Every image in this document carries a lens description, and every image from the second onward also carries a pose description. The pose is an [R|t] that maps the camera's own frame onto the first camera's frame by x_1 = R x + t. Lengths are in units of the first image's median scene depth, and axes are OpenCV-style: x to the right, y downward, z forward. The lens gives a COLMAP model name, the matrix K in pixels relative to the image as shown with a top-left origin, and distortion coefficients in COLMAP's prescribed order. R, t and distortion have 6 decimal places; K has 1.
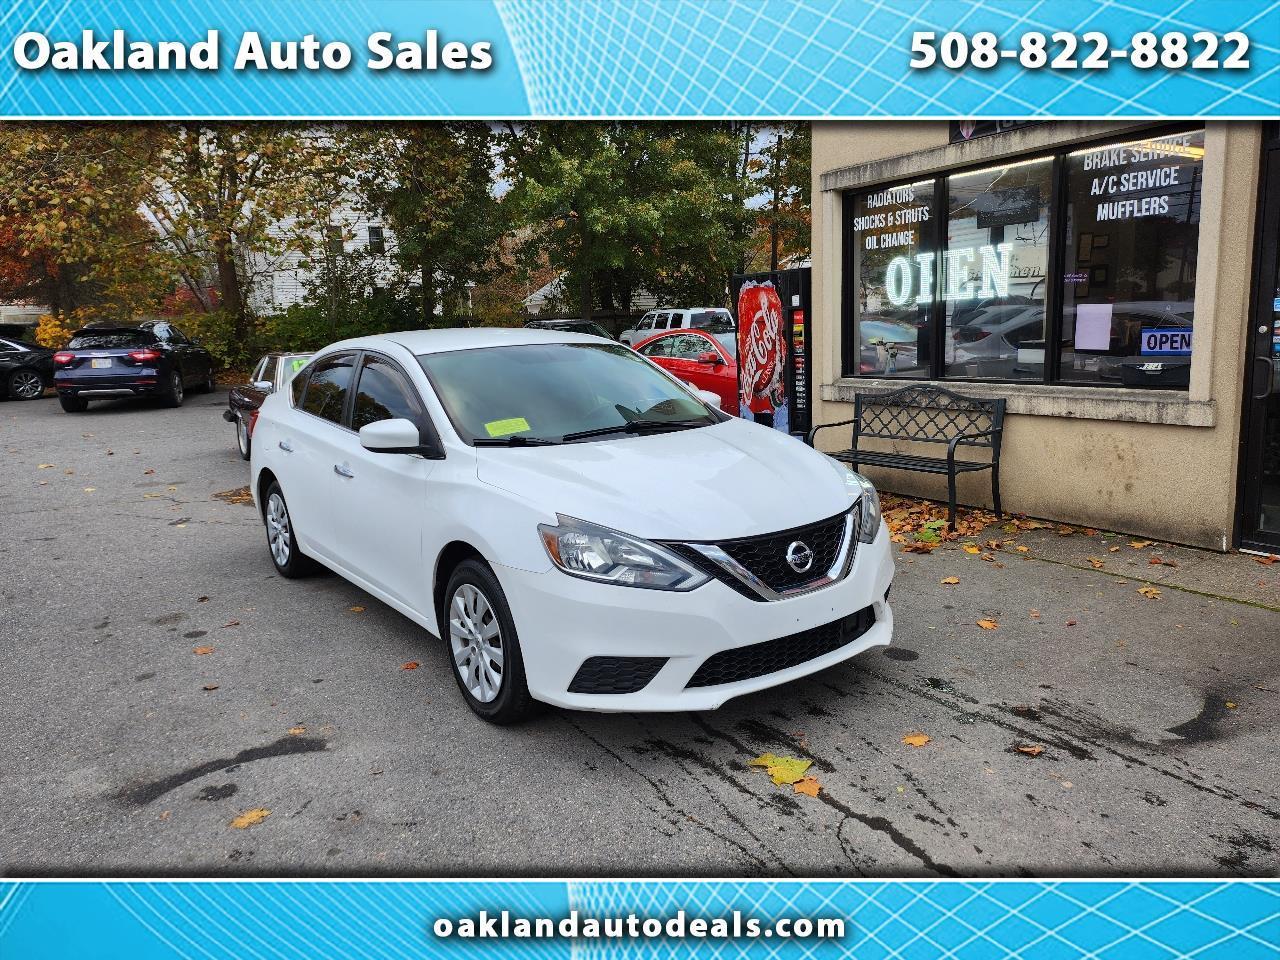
lens RADIAL K [[873.1, 0, 640.6], [0, 873.1, 465.0], [0, 0, 1]] dist [0.085153, -0.086363]
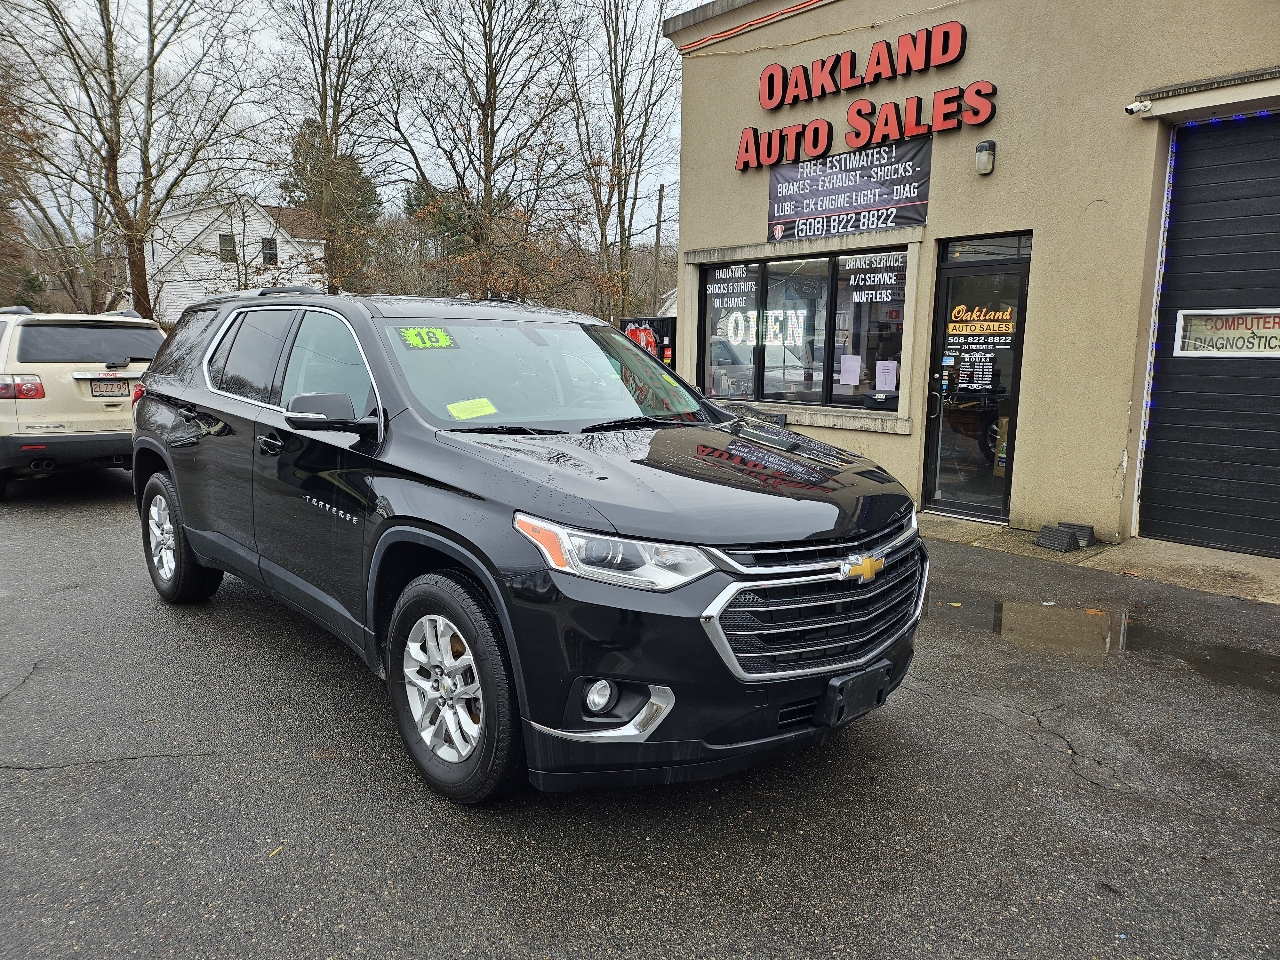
lens RADIAL K [[874.2, 0, 629.7], [0, 874.2, 485.5], [0, 0, 1]] dist [0.082646, -0.085099]
pose [[0.992008, 0.028095, 0.123009, -0.050236], [-0.027617, 0.999603, -0.005590, 0.059340], [-0.123118, 0.002148, 0.992390, -0.432968]]
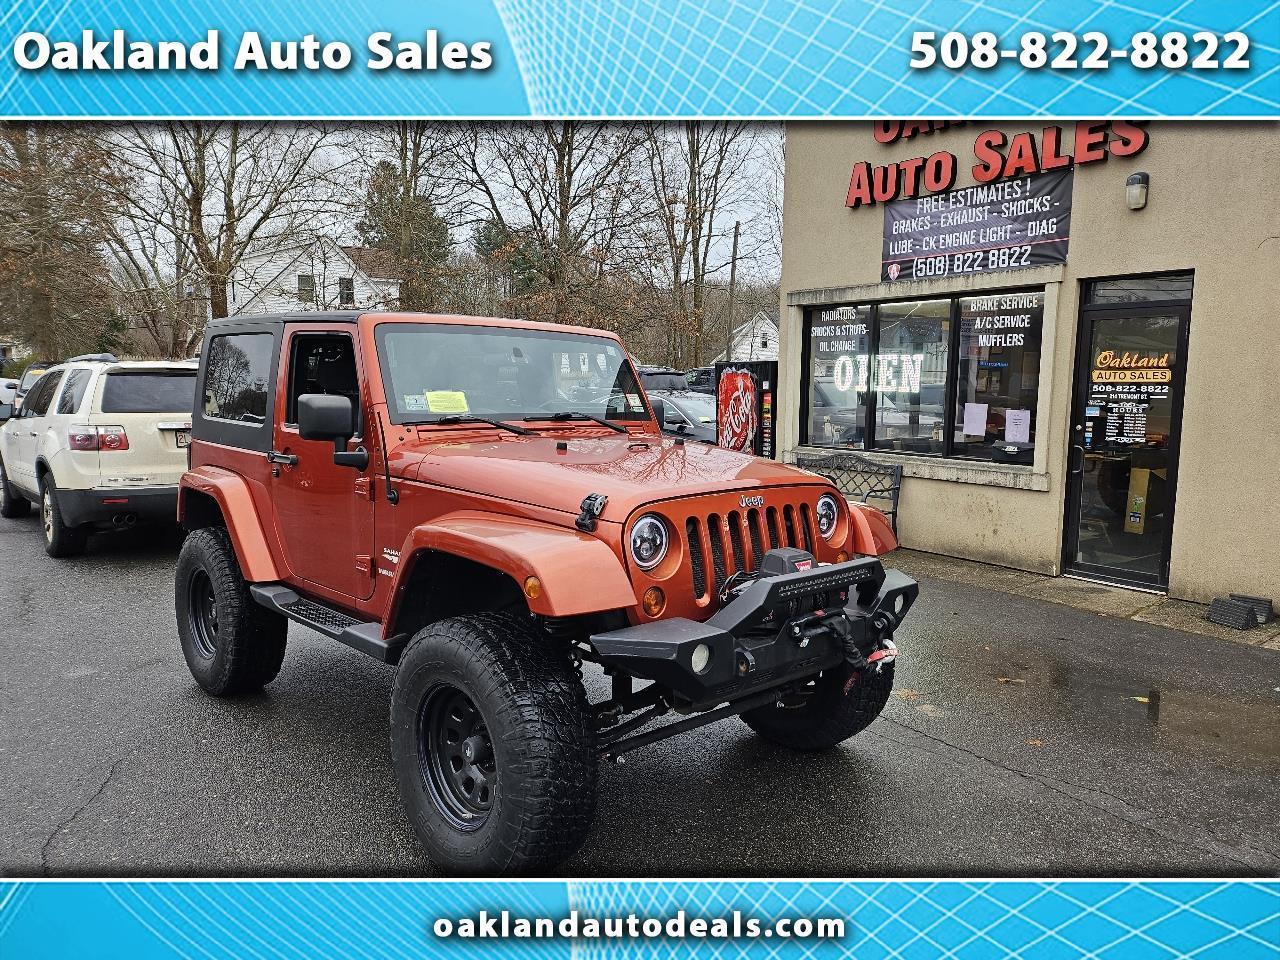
lens RADIAL K [[875.4, 0, 653.6], [0, 875.4, 491.6], [0, 0, 1]] dist [0.088408, -0.091705]
pose [[0.996280, 0.037243, 0.077713, -0.102297], [-0.034481, 0.998735, -0.036589, 0.027885], [-0.078977, 0.033773, 0.996304, -0.339696]]
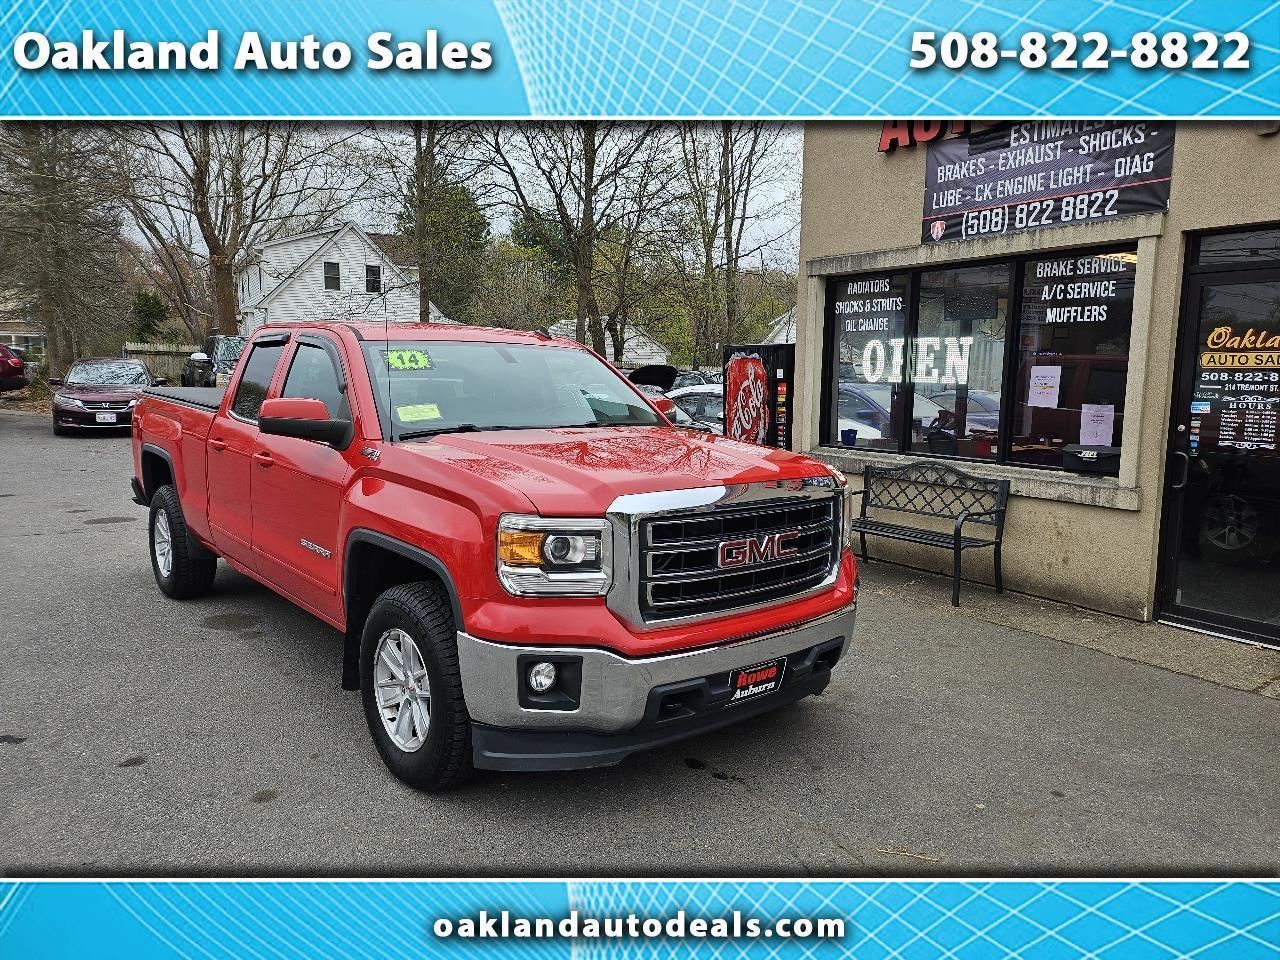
lens RADIAL K [[874.4, 0, 654.2], [0, 874.4, 487.3], [0, 0, 1]] dist [0.090895, -0.100296]
pose [[0.998330, 0.047430, 0.032966, -0.009248], [-0.046430, 0.998457, -0.030469, -0.007711], [-0.034360, 0.028888, 0.998992, -0.090845]]
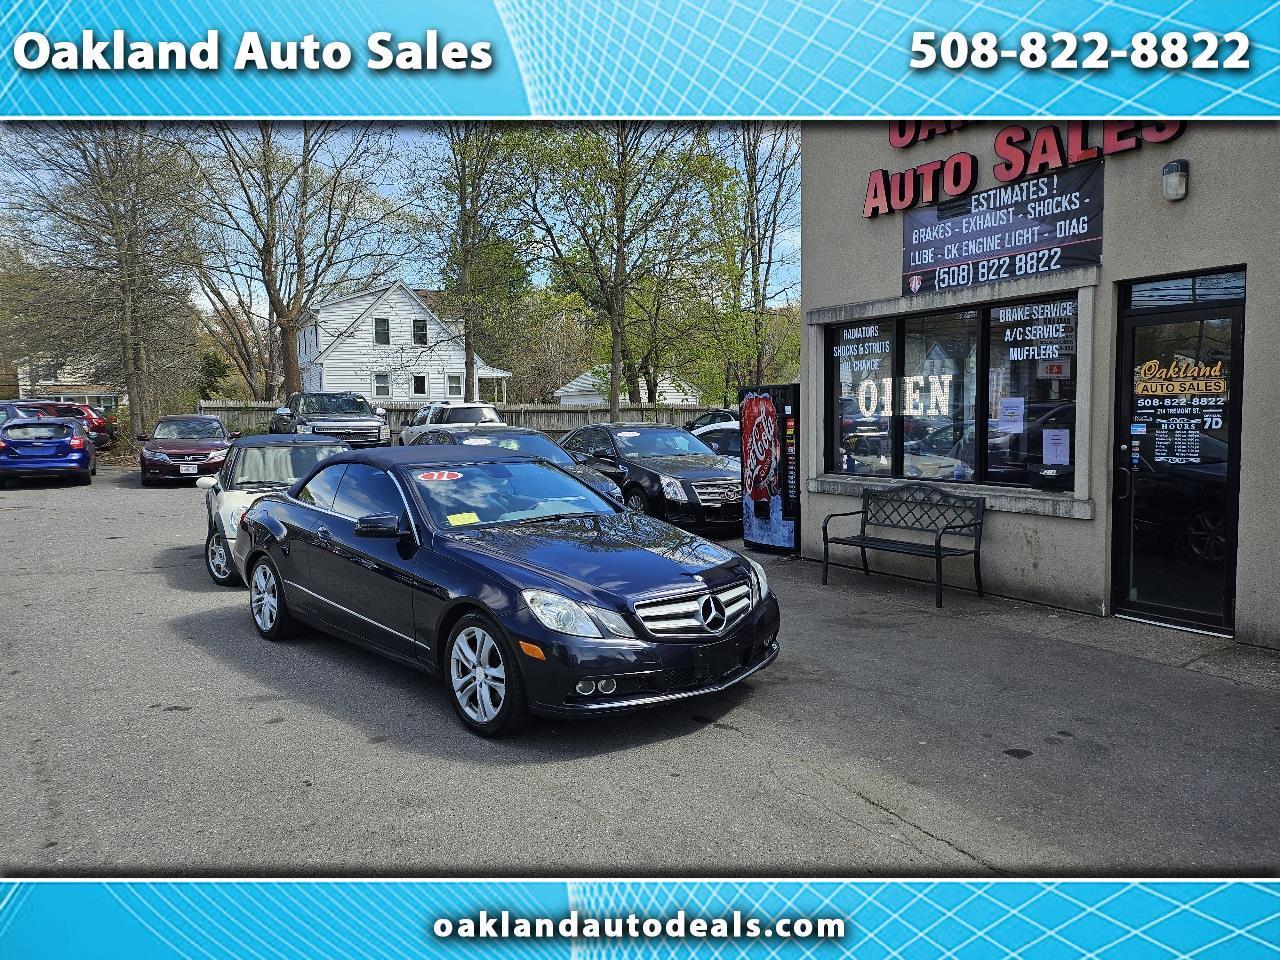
lens RADIAL K [[873.9, 0, 644.4], [0, 873.9, 478.3], [0, 0, 1]] dist [0.084846, -0.087163]
pose [[0.999415, 0.023007, -0.025313, 0.012092], [-0.025039, 0.996226, -0.083111, 0.017444], [0.023306, 0.083696, 0.996219, -0.261809]]
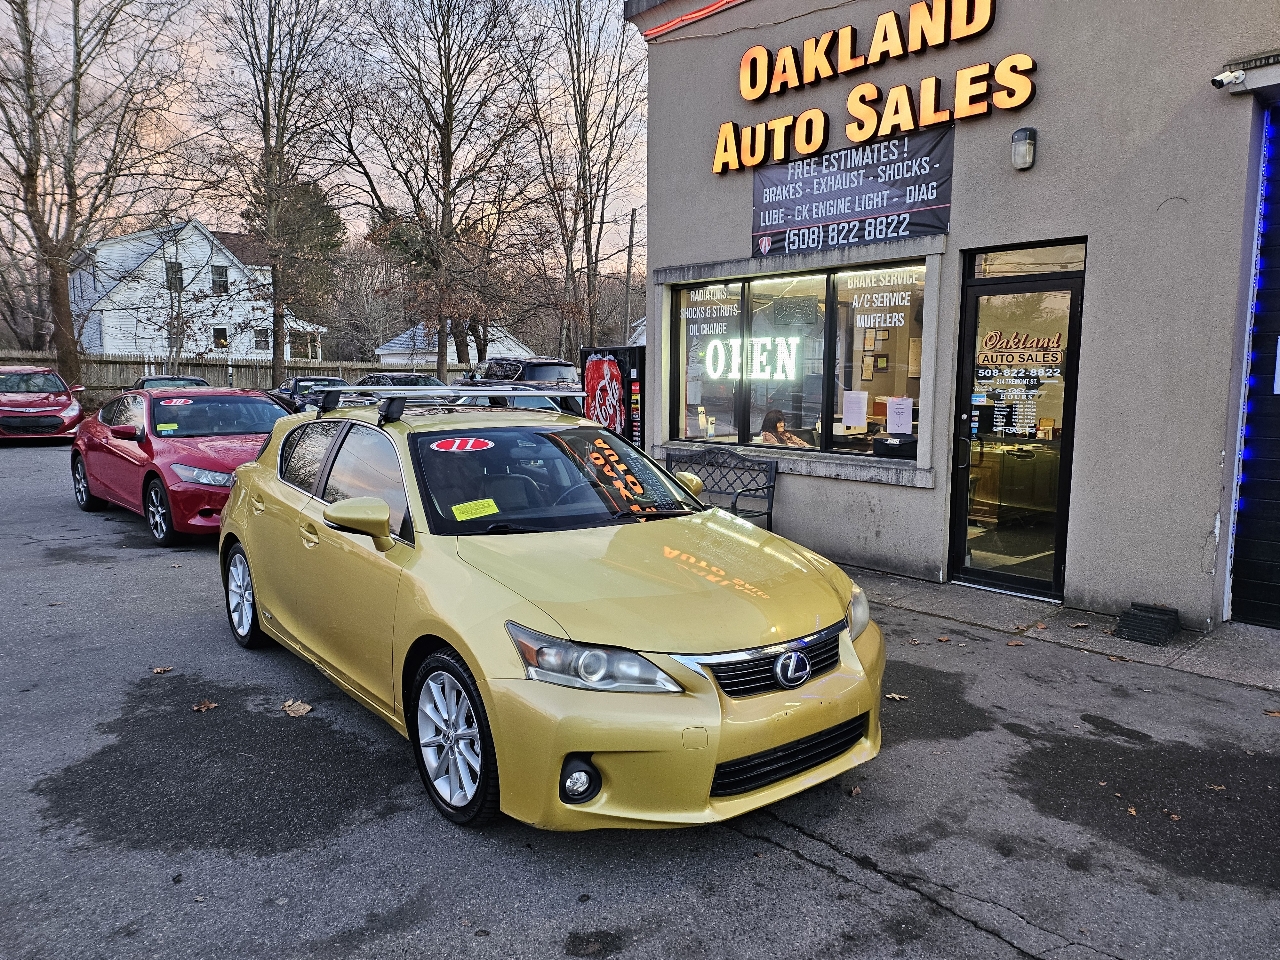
lens RADIAL K [[871.8, 0, 635.7], [0, 871.8, 486.4], [0, 0, 1]] dist [0.082052, -0.080609]
pose [[0.986861, 0.019867, 0.160346, -0.004550], [-0.014301, 0.999257, -0.035793, 0.006326], [-0.160938, 0.033030, 0.986412, -0.180720]]
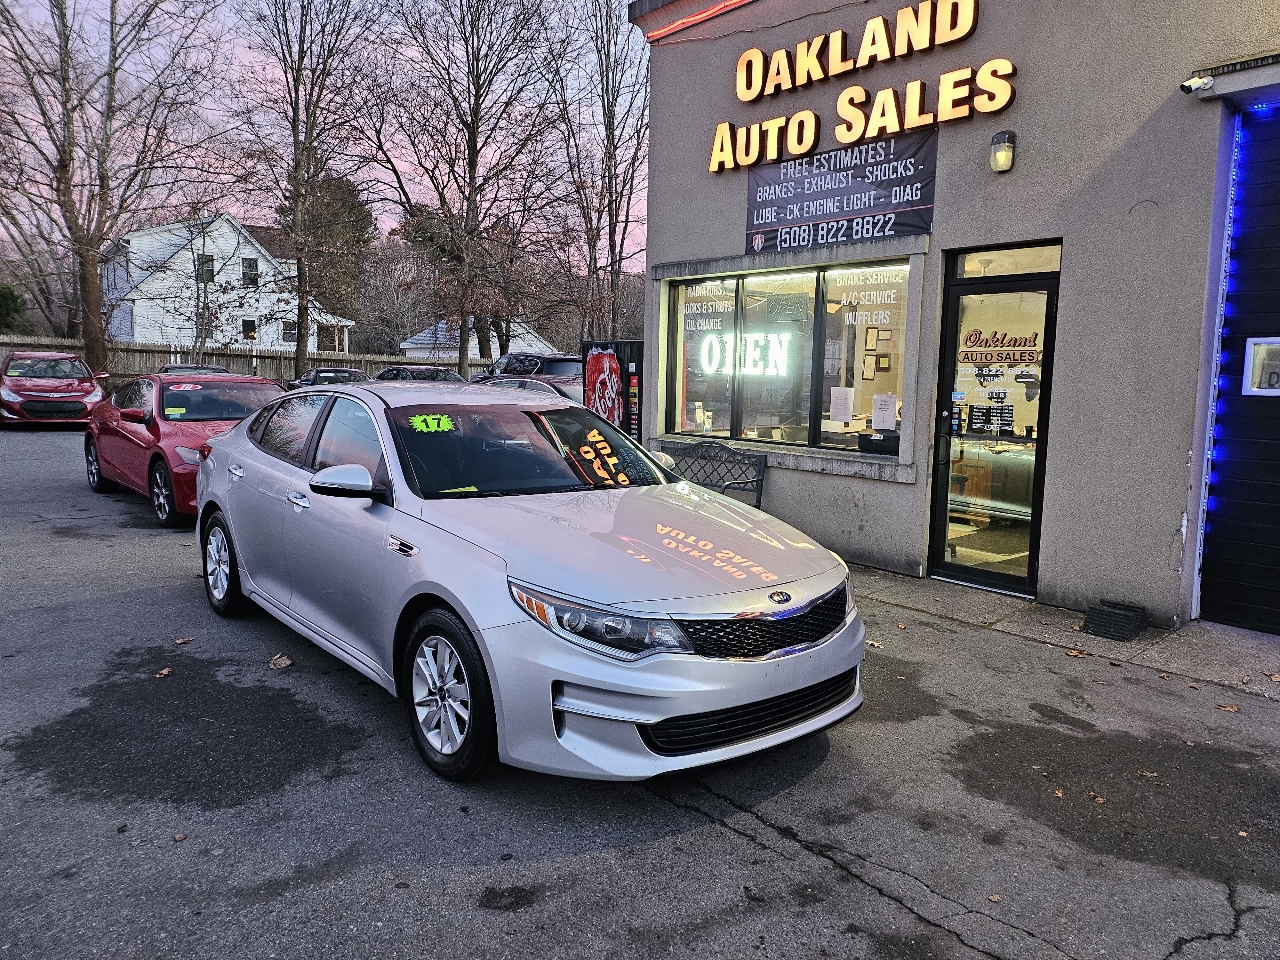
lens RADIAL K [[873.2, 0, 647.8], [0, 873.2, 472.1], [0, 0, 1]] dist [0.081540, -0.081394]
pose [[0.988791, 0.042968, 0.142990, 0.043341], [-0.035944, 0.998034, -0.051353, 0.018215], [-0.144915, 0.045637, 0.988391, -0.207854]]
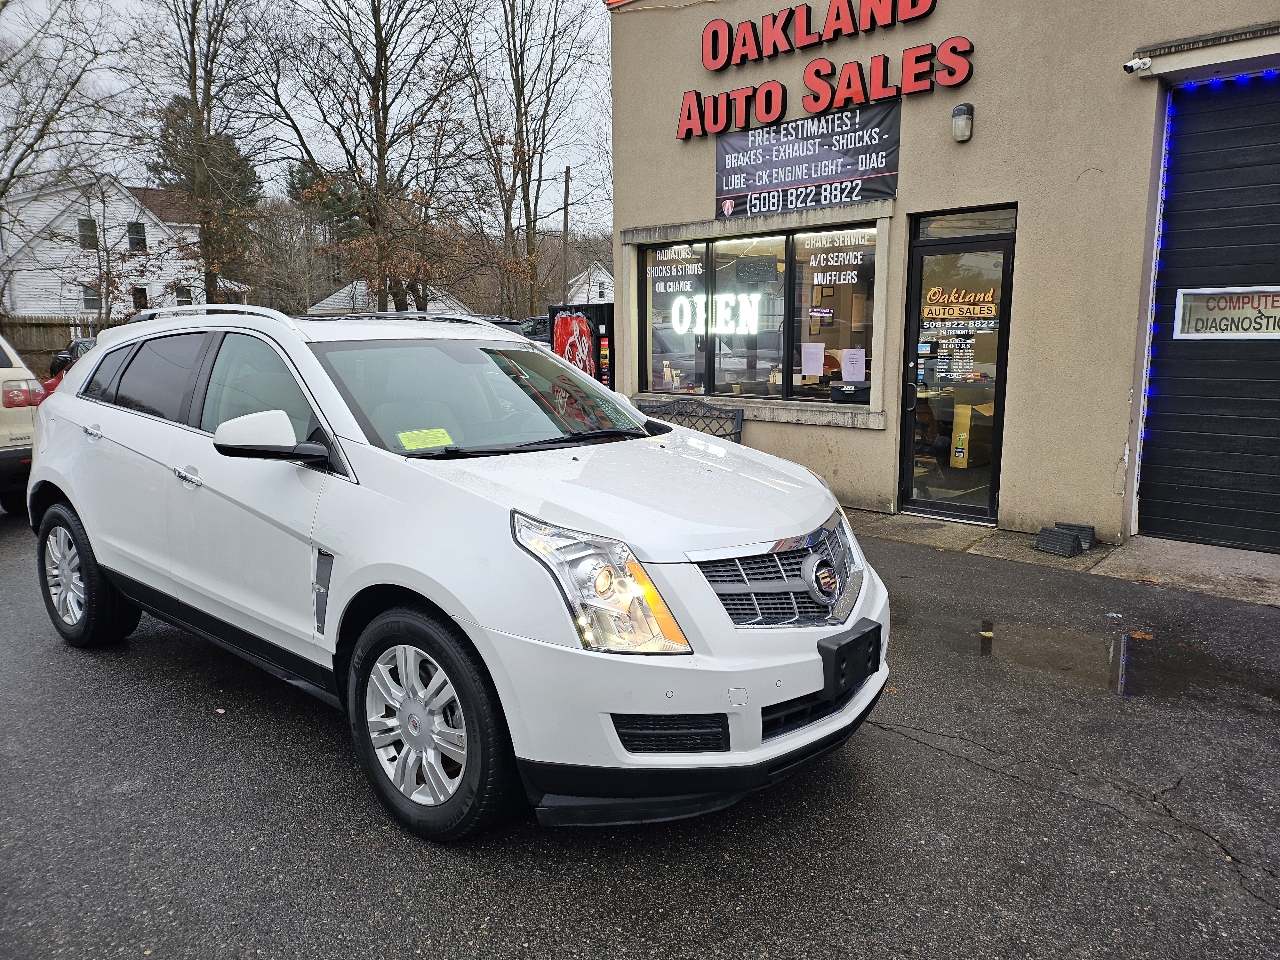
lens RADIAL K [[873.9, 0, 644.4], [0, 873.9, 478.3], [0, 0, 1]] dist [0.084846, -0.087163]
pose [[0.970110, -0.008848, 0.242503, -0.082247], [0.009155, 0.999958, -0.000139, 0.028408], [-0.242492, 0.002355, 0.970151, -0.263325]]
